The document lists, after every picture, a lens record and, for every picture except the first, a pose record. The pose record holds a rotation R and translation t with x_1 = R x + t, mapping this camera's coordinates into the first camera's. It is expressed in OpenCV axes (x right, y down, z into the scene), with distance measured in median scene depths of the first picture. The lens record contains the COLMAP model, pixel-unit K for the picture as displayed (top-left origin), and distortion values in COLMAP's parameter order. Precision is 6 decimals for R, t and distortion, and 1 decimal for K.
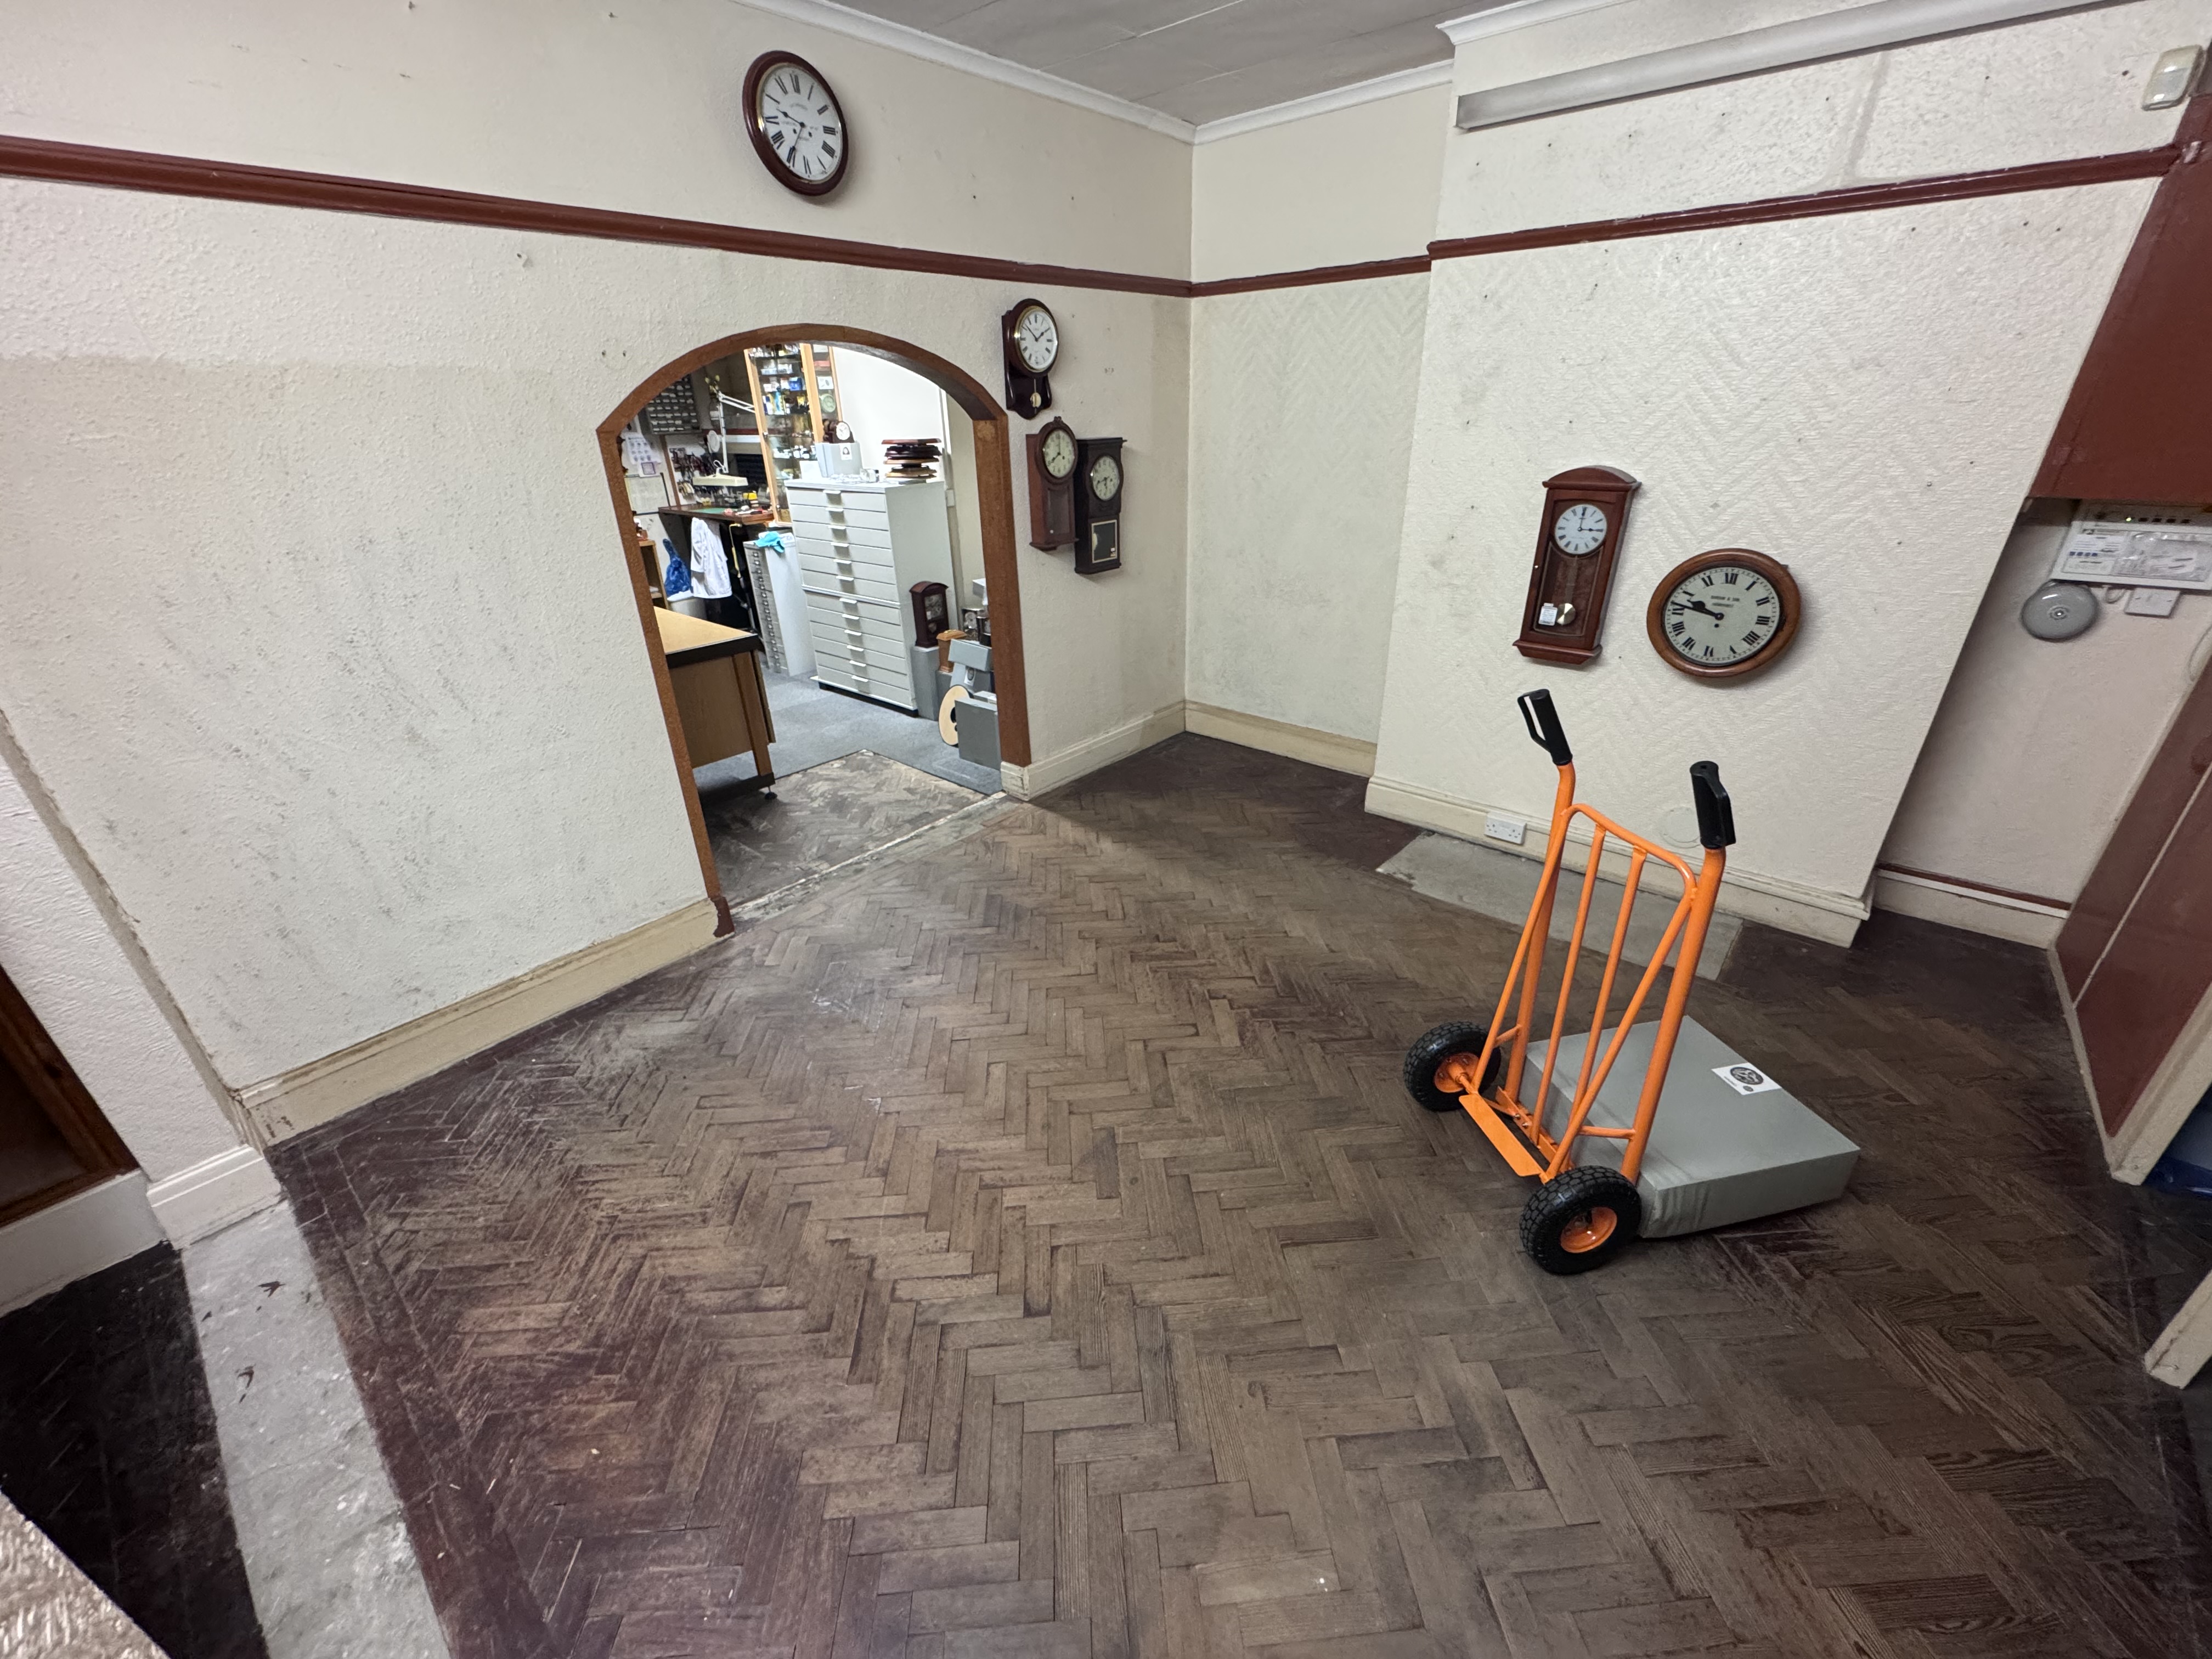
lens RADIAL K [[880.9, 0, 1105.7], [0, 880.9, 830.4], [0, 0, 1]] dist [-0.002978, 0.000098]
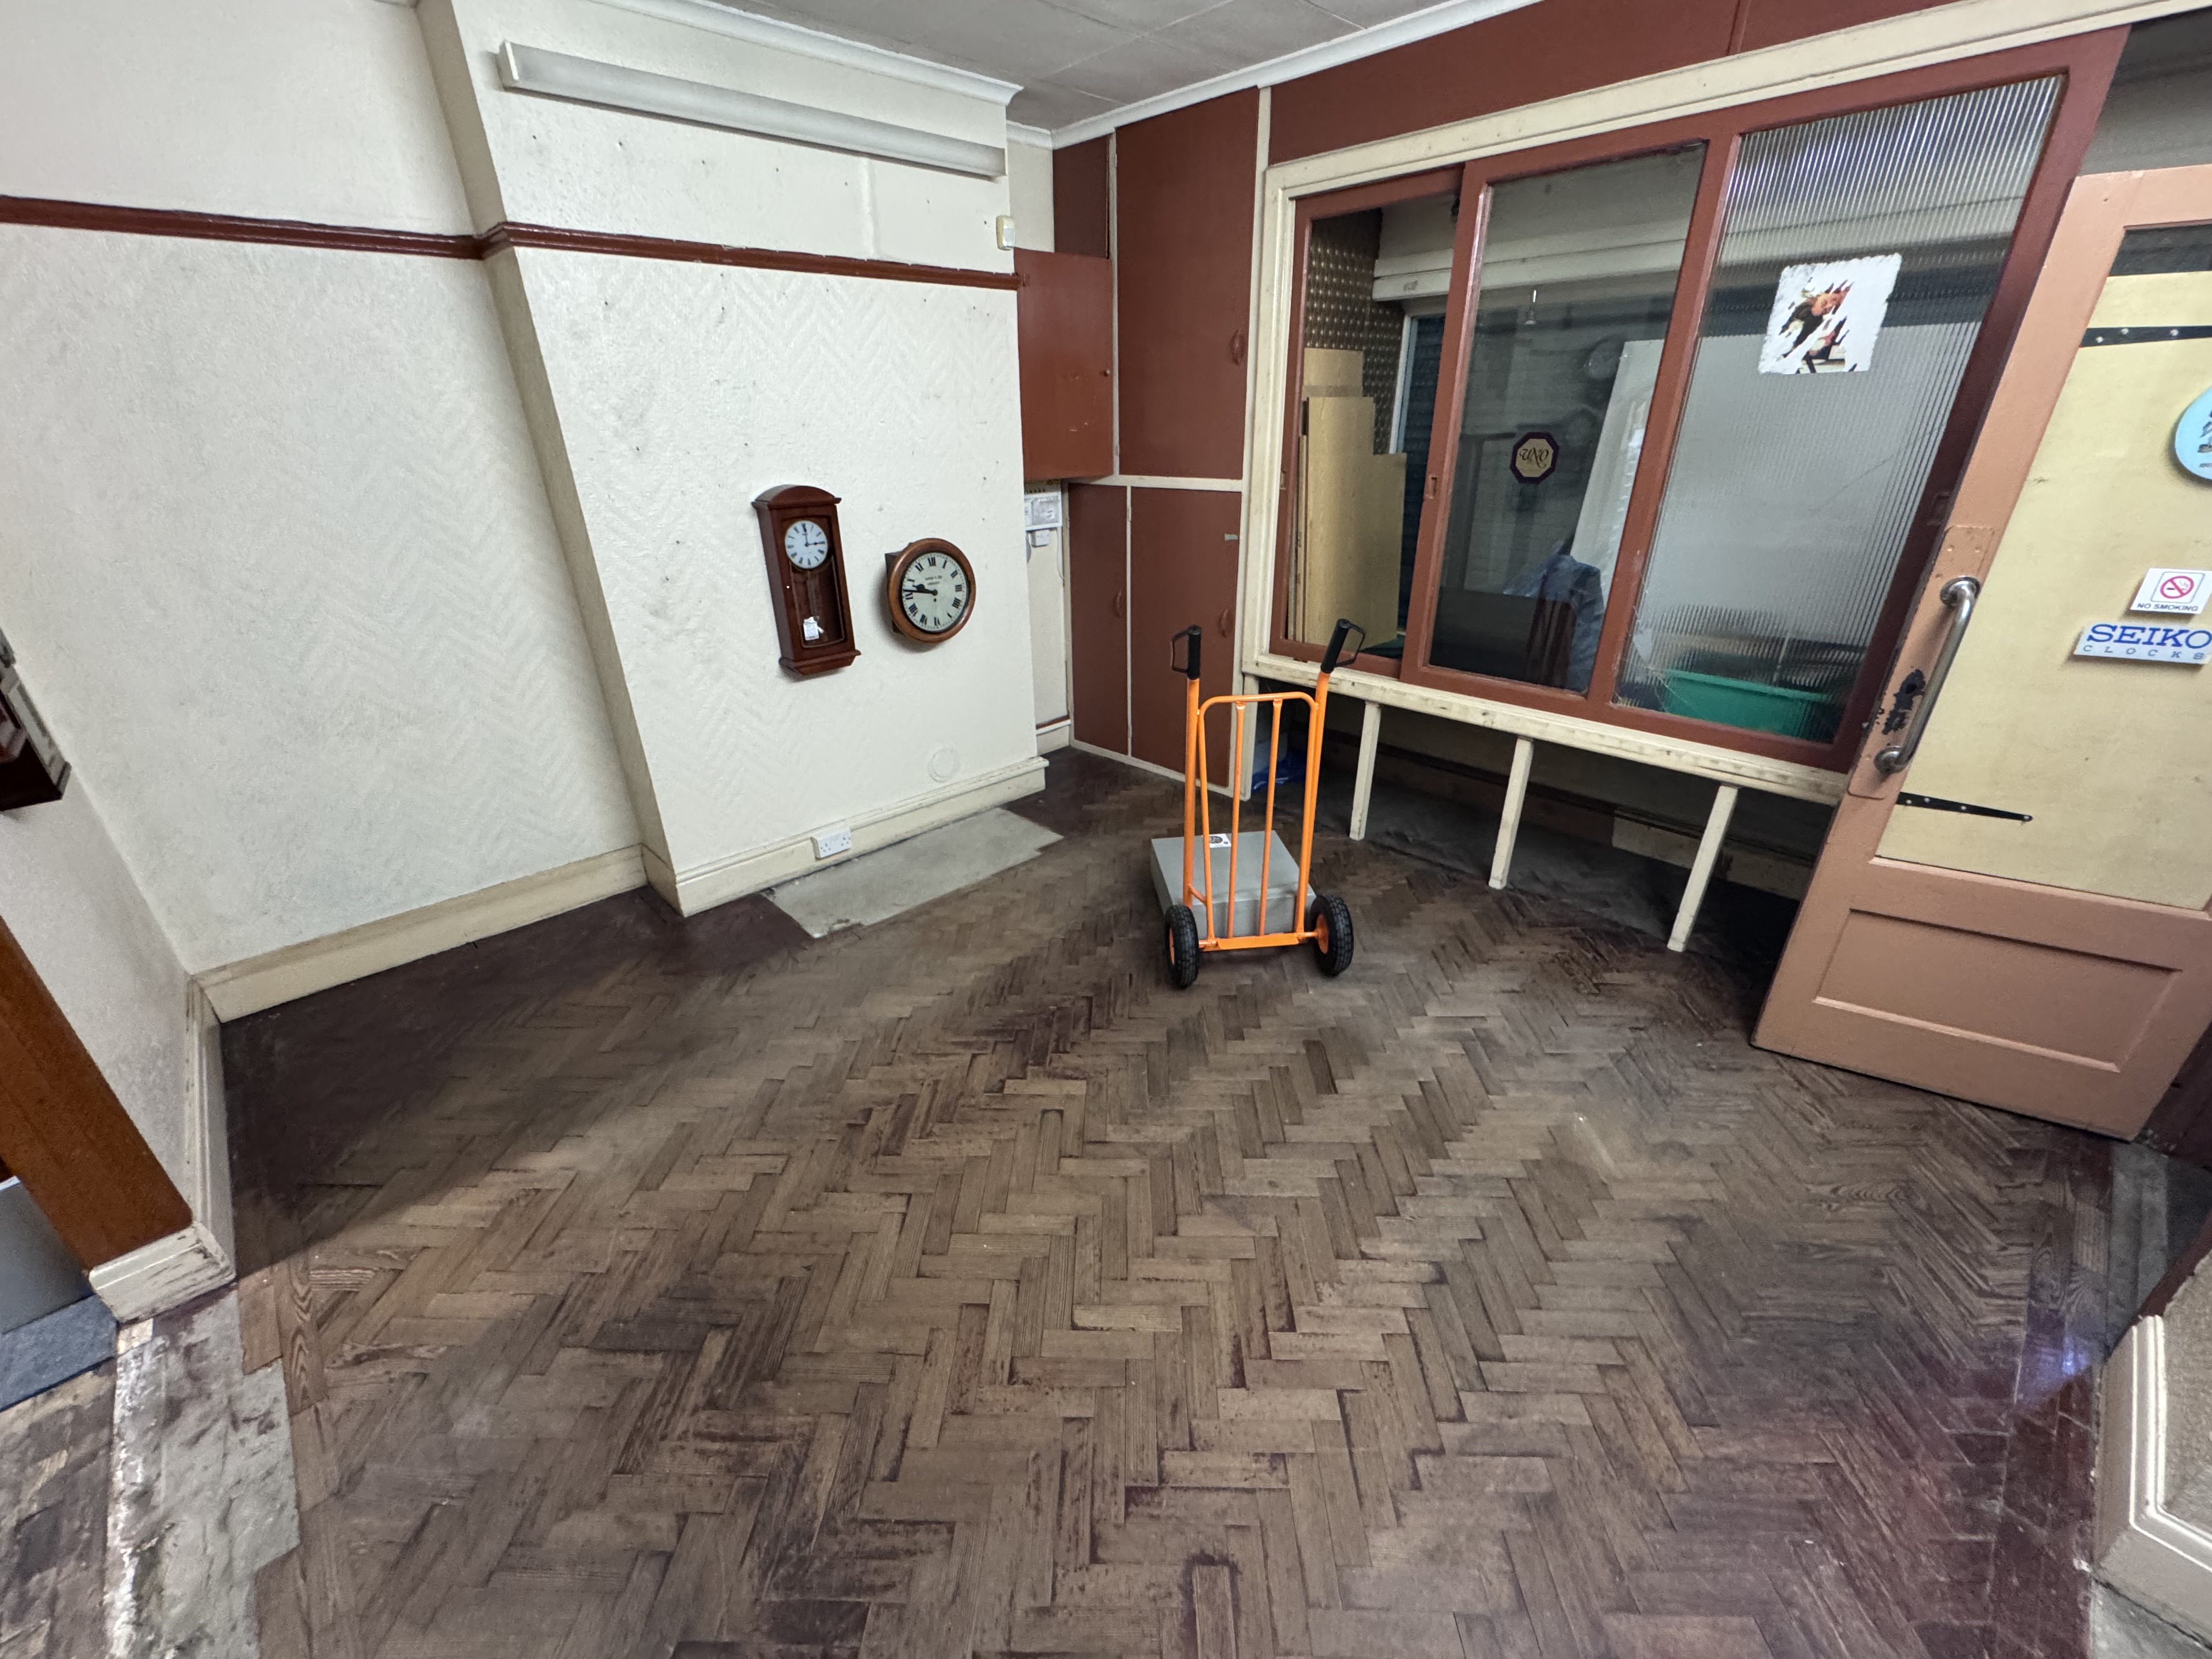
lens RADIAL K [[880.9, 0, 1106.3], [0, 880.9, 830.7], [0, 0, 1]] dist [-0.002978, 0.000098]
pose [[0.094663, -0.407637, 0.908224, -0.363638], [0.450358, 0.831162, 0.326109, -0.170660], [-0.887816, 0.378155, 0.262263, 0.382168]]
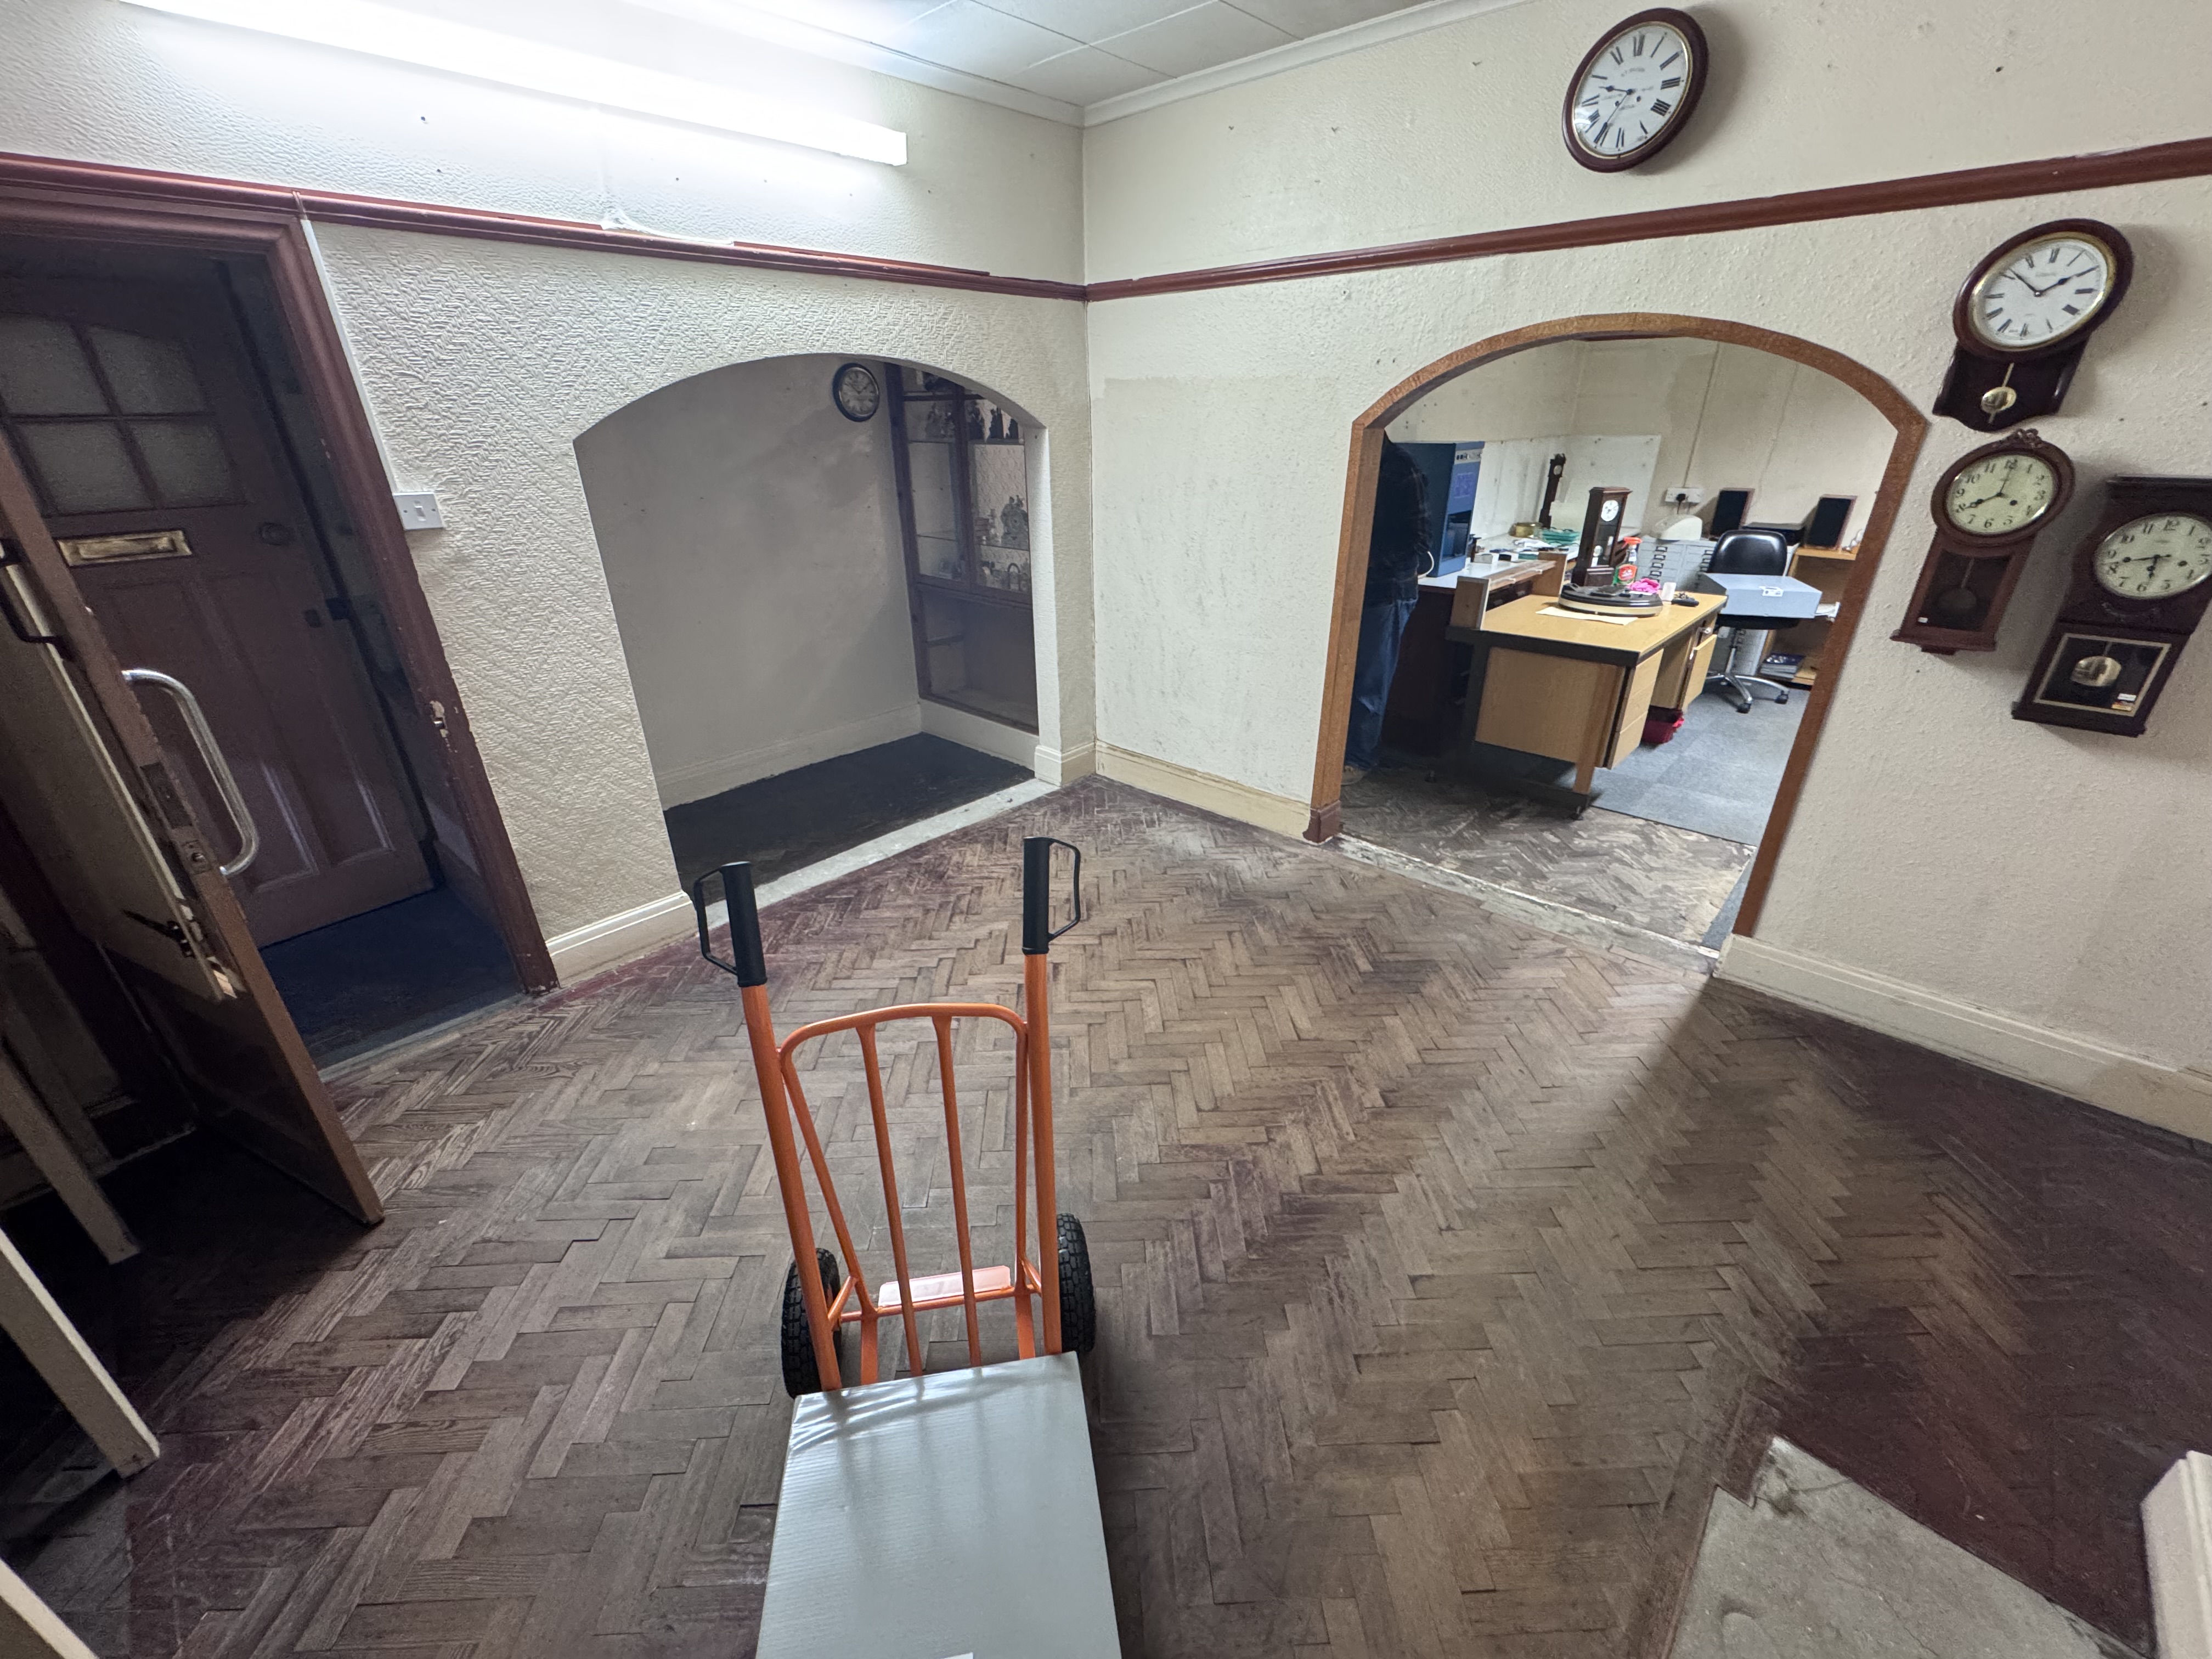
lens RADIAL K [[880.9, 0, 1106.4], [0, 880.9, 830.5], [0, 0, 1]] dist [-0.002978, 0.000098]
pose [[-0.029799, 0.450145, -0.892458, 0.486562], [-0.428491, 0.800901, 0.418273, -0.208447], [0.903054, 0.394875, 0.169017, 0.400595]]
